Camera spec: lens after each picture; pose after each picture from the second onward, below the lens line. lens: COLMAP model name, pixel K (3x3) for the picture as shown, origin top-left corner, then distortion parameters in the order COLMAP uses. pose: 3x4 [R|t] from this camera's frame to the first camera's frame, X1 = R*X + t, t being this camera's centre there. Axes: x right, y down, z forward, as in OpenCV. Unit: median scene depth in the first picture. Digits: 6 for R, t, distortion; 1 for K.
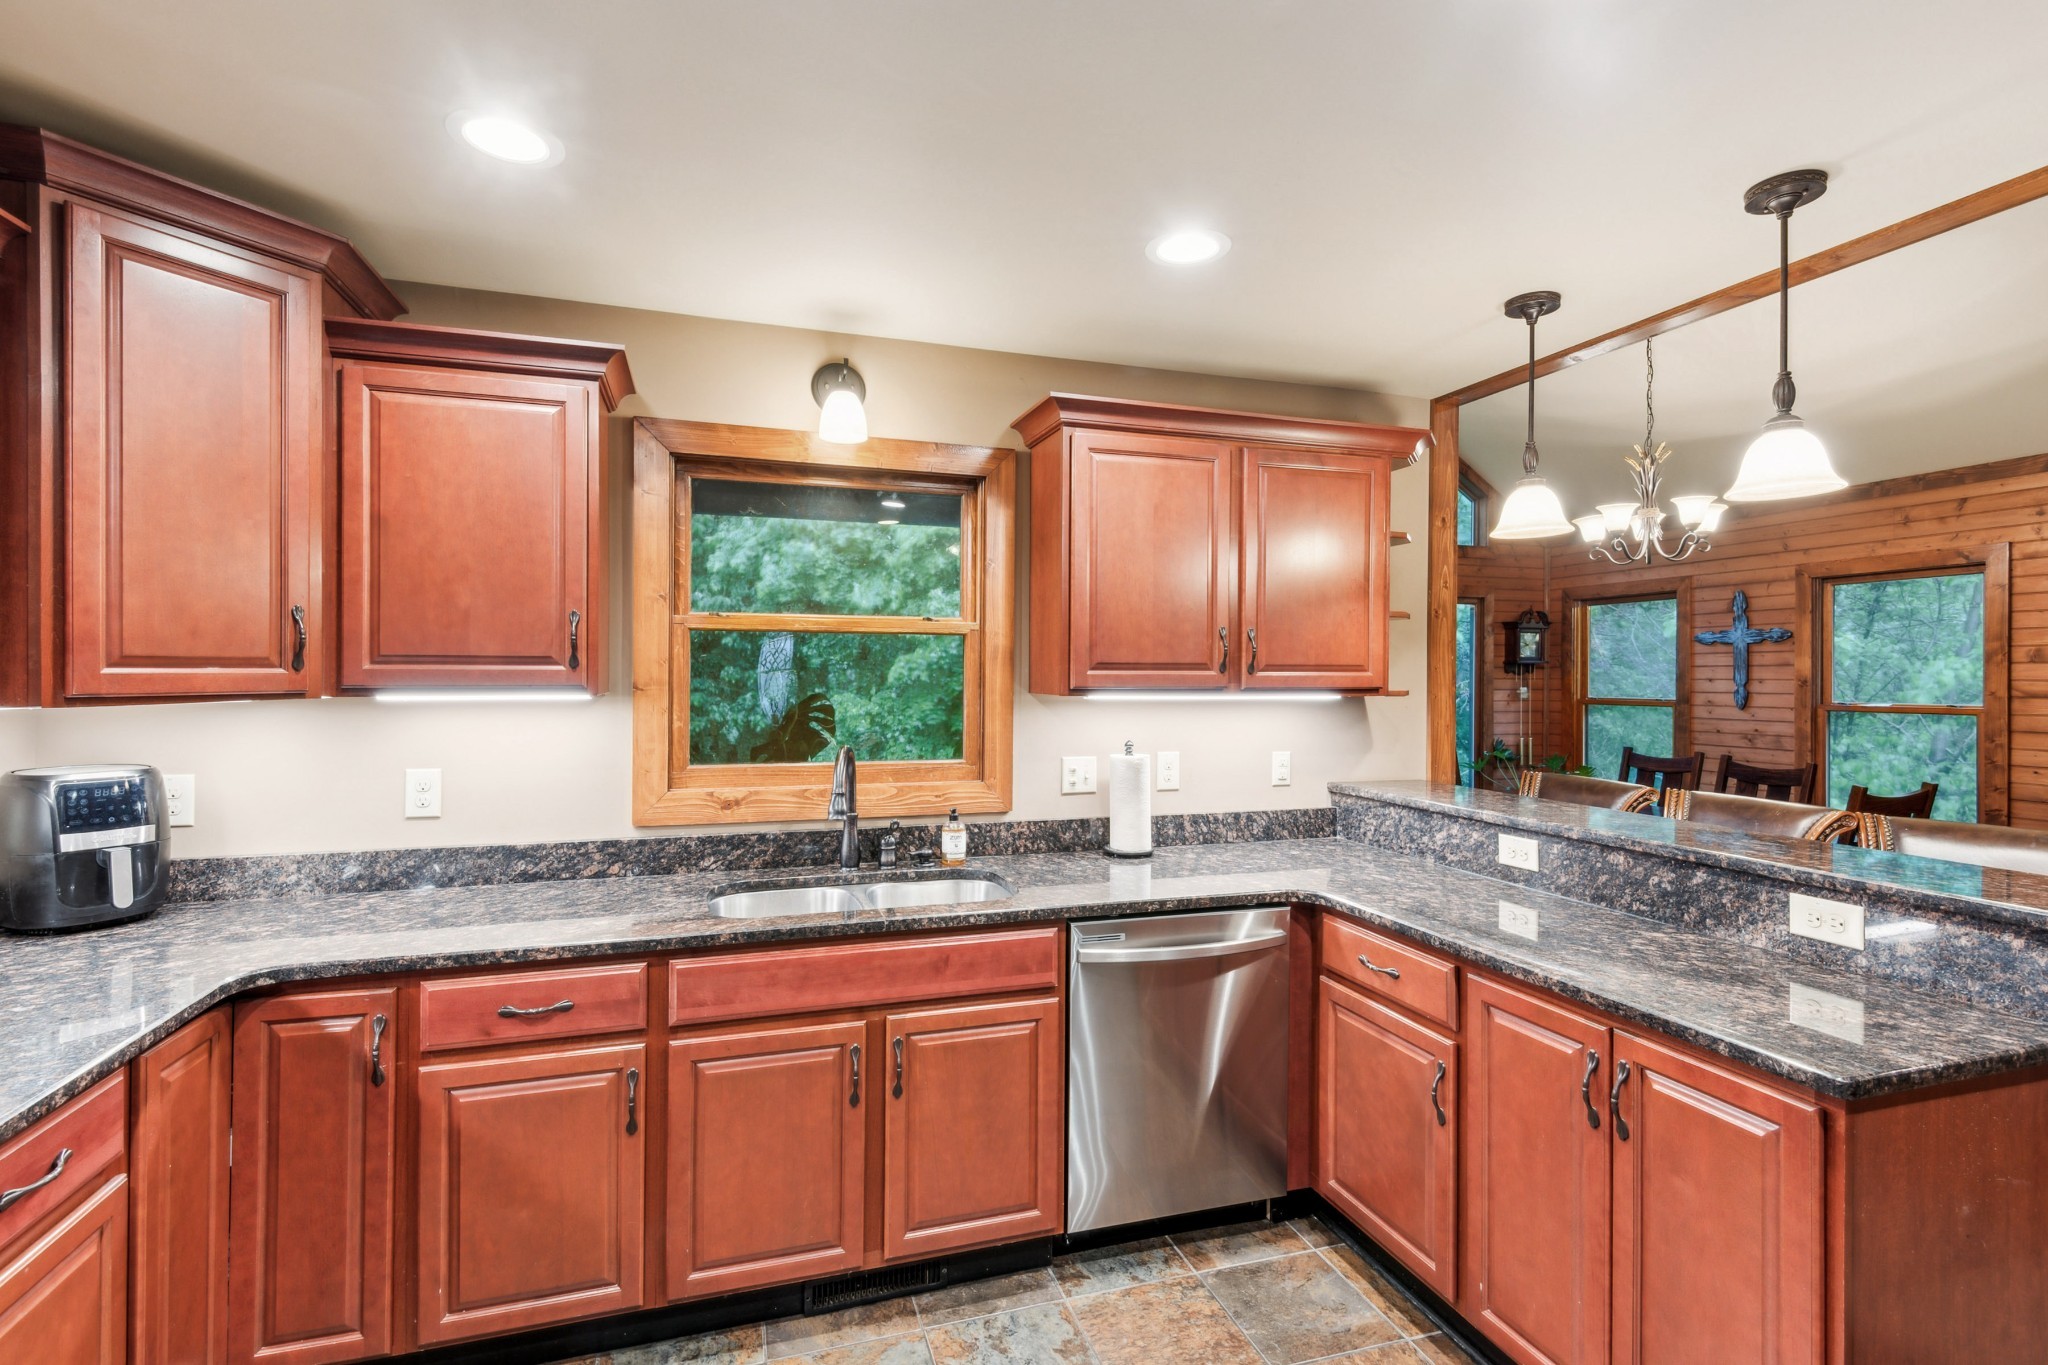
lens RADIAL K [[939.5, 0, 1005.0], [0, 939.5, 673.5], [0, 0, 1]] dist [0.000669, 0.000453]
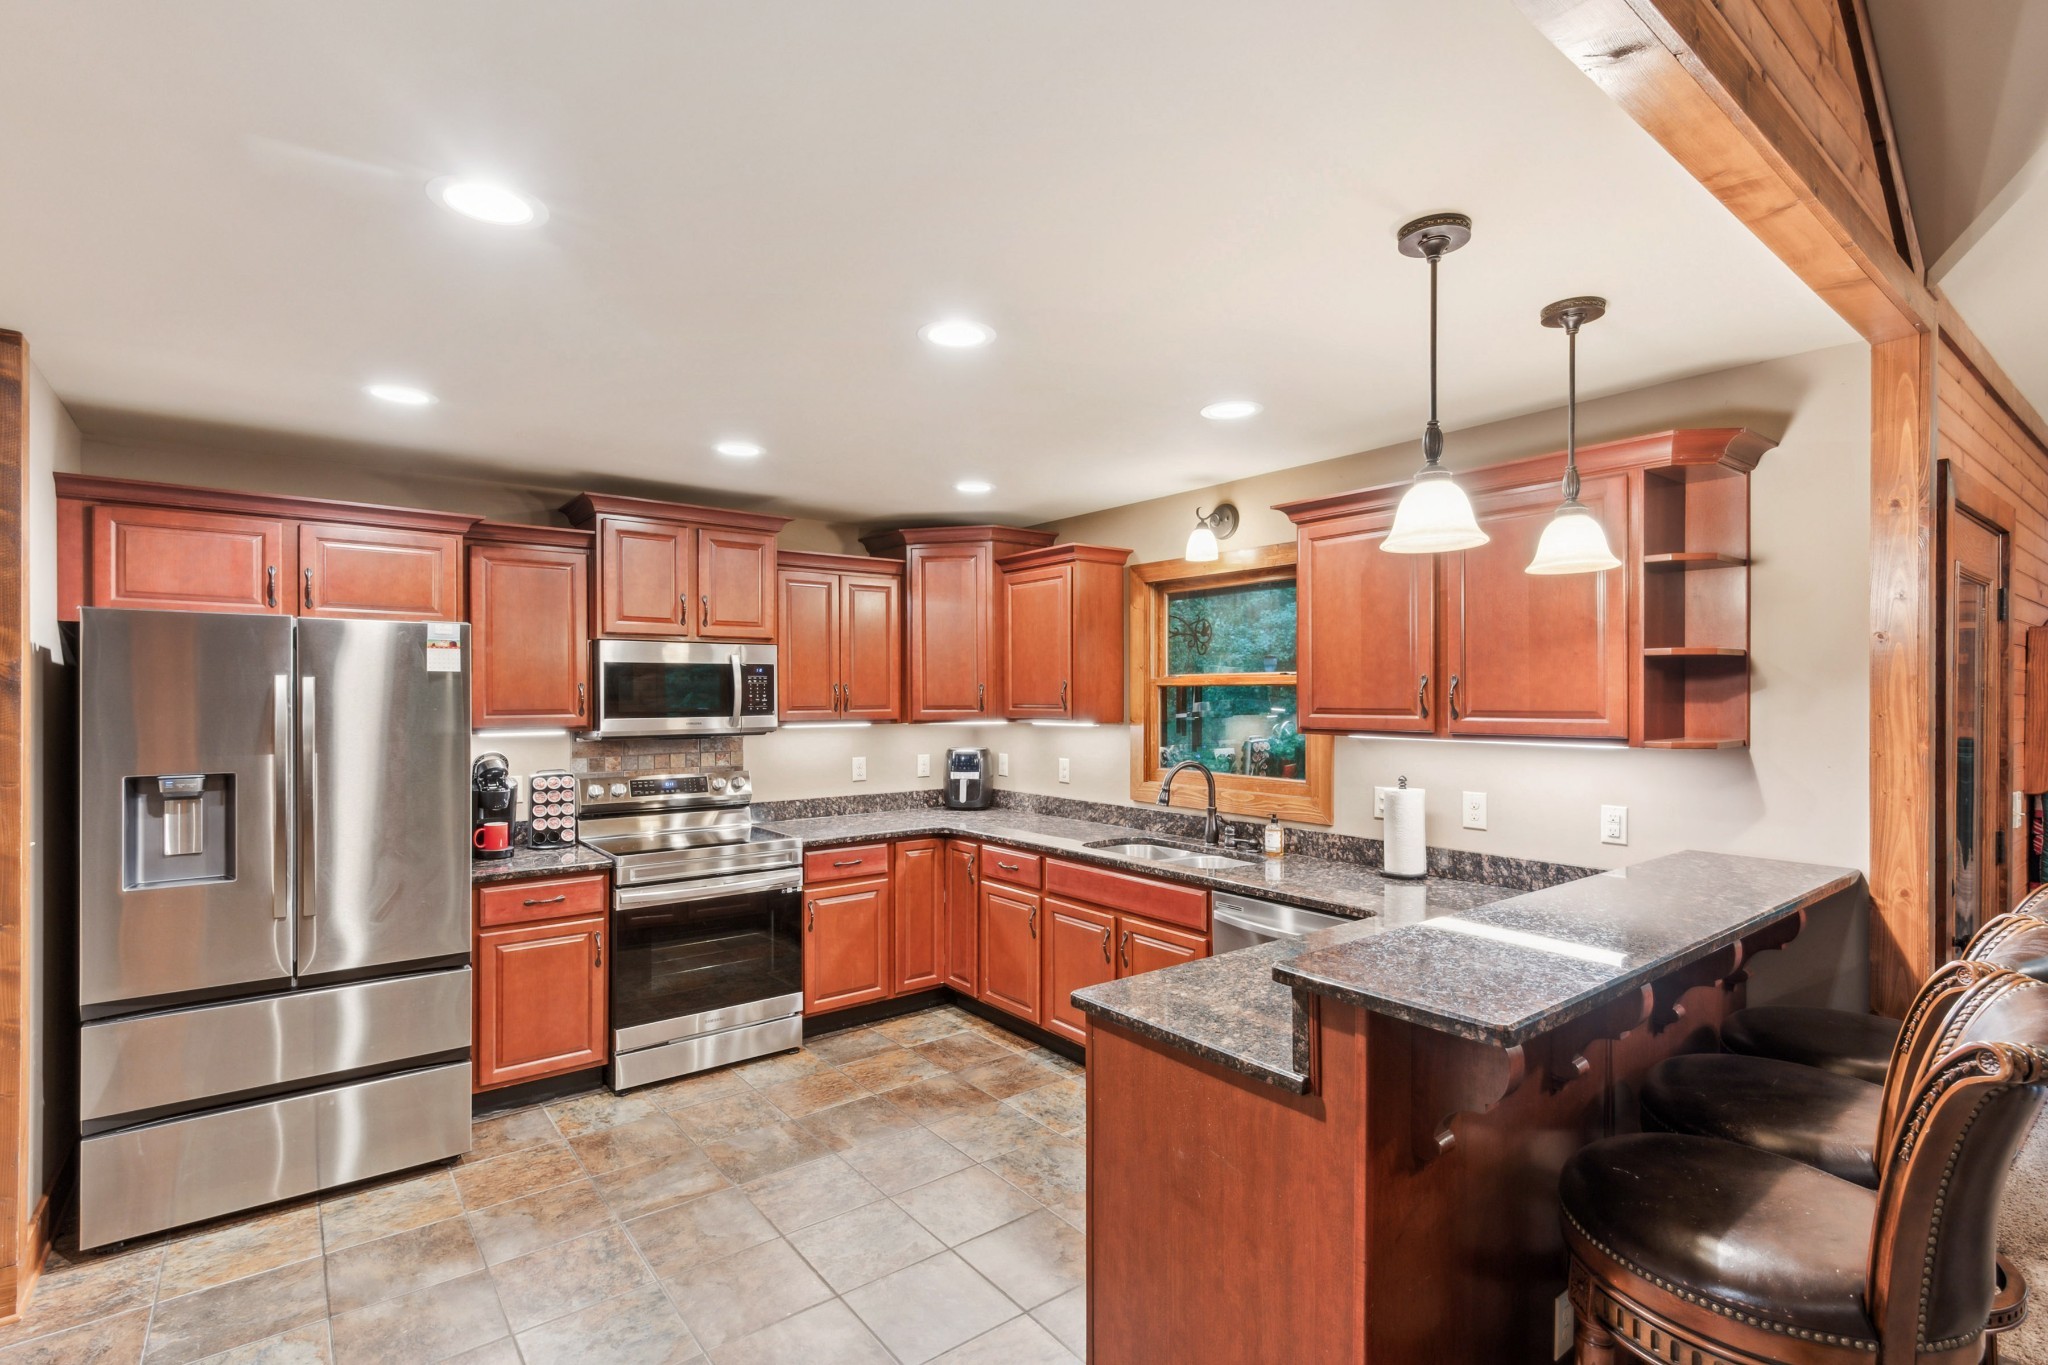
lens RADIAL K [[947.4, 0, 1024.0], [0, 947.4, 682.5], [0, 0, 1]] dist [0.034380, -0.015403]
pose [[0.351537, -0.017670, -0.936007, 1.319733], [0.002197, 0.999835, -0.018050, -0.026948], [0.936171, 0.004288, 0.351518, 0.210190]]
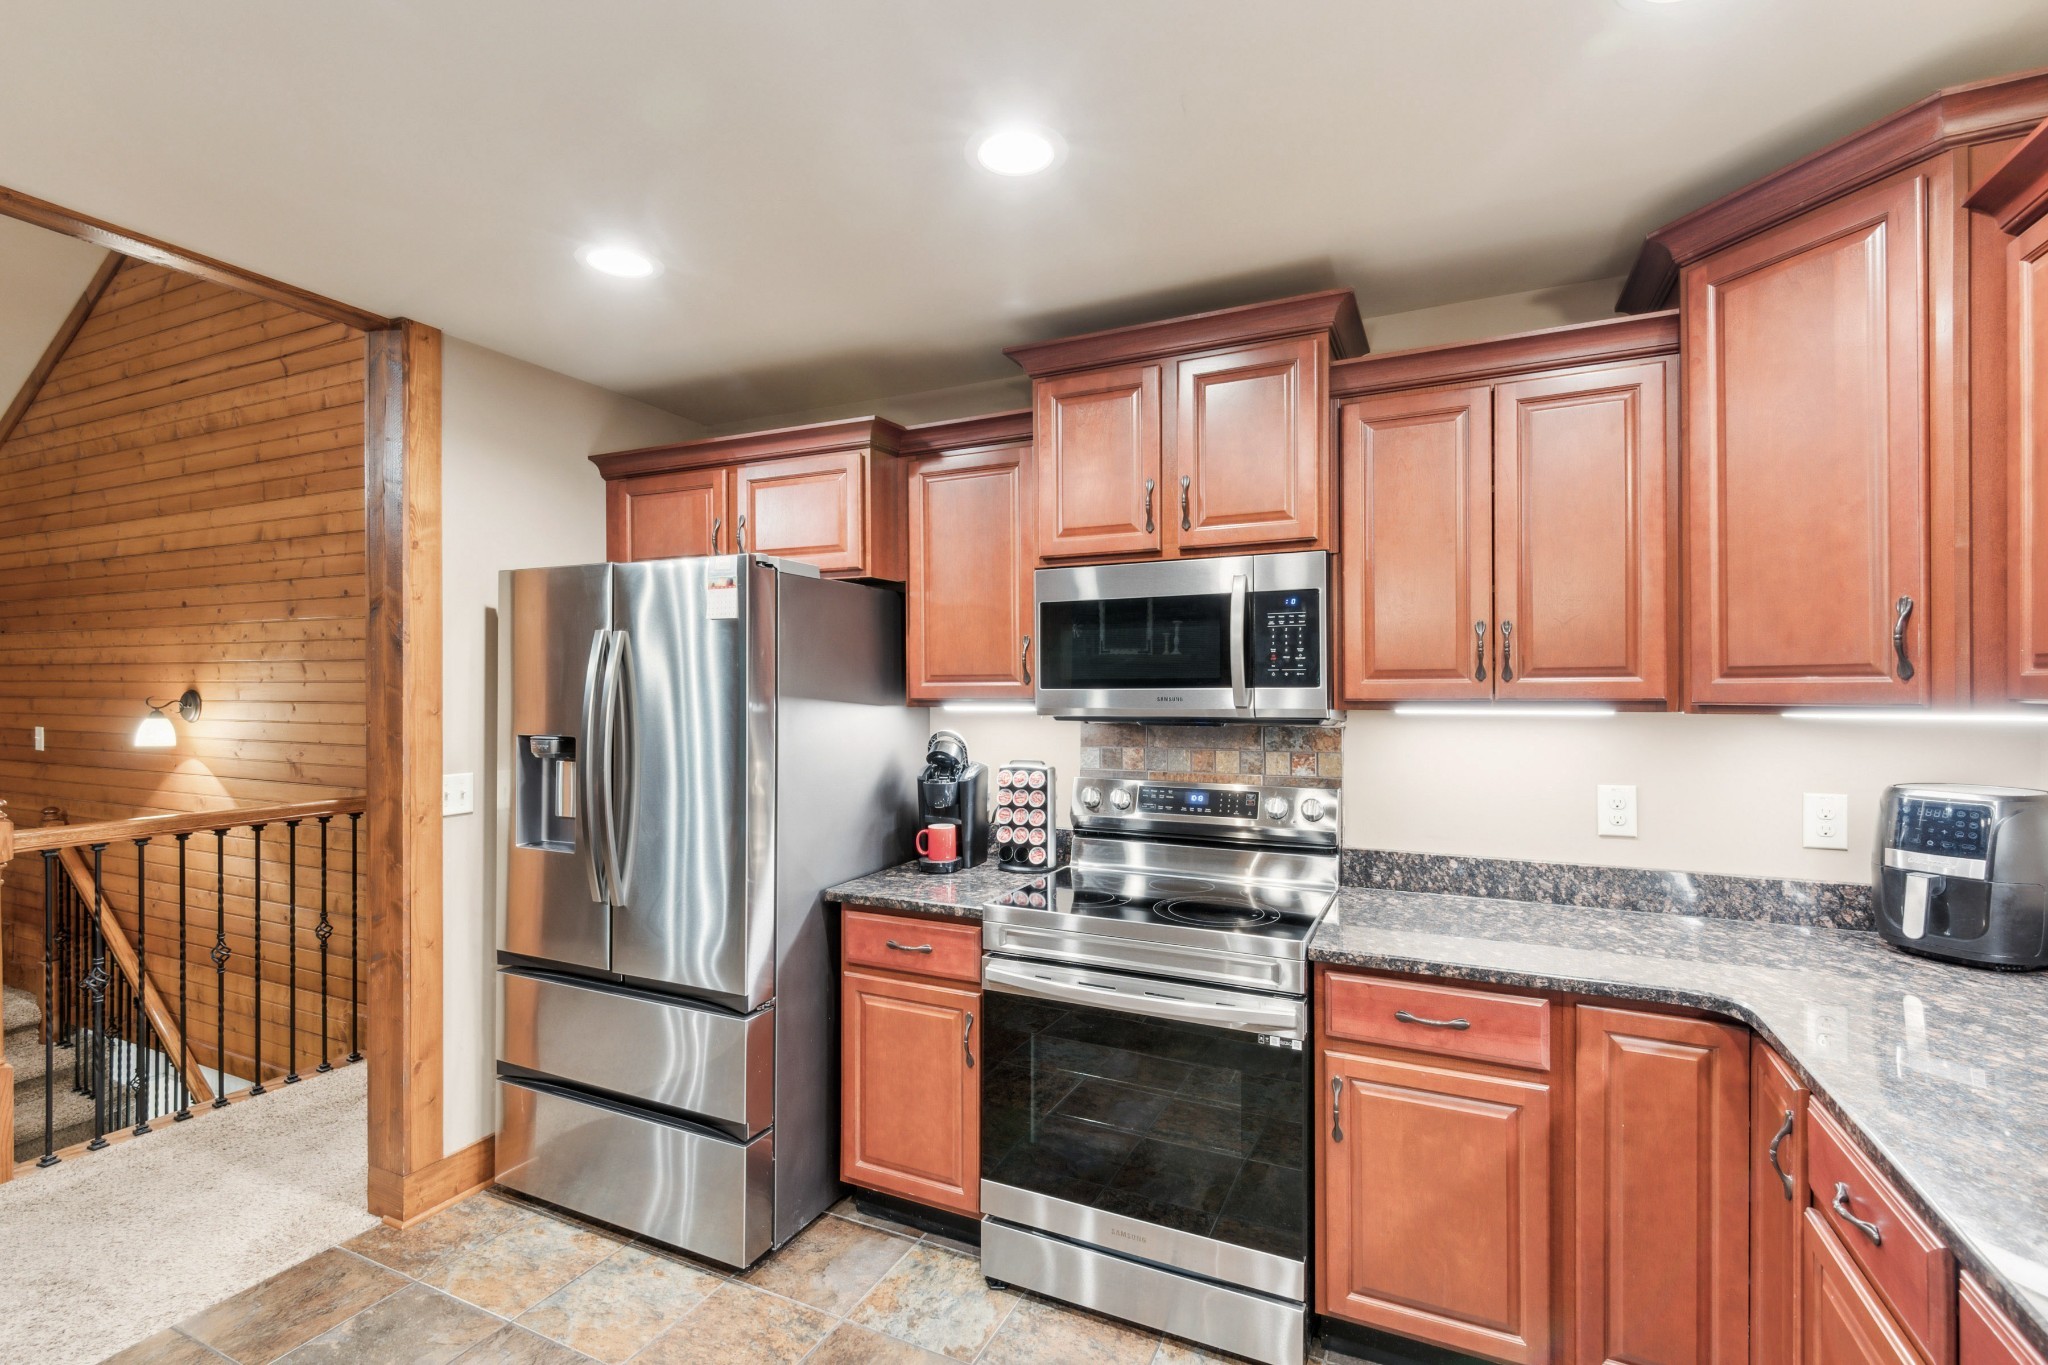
lens RADIAL K [[947.4, 0, 1024.0], [0, 947.4, 682.5], [0, 0, 1]] dist [0.034380, -0.015403]
pose [[-0.678547, -0.006171, -0.734531, 0.291638], [-0.001722, 0.999975, -0.006810, 0.006010], [0.734555, -0.003356, -0.678541, 0.854019]]
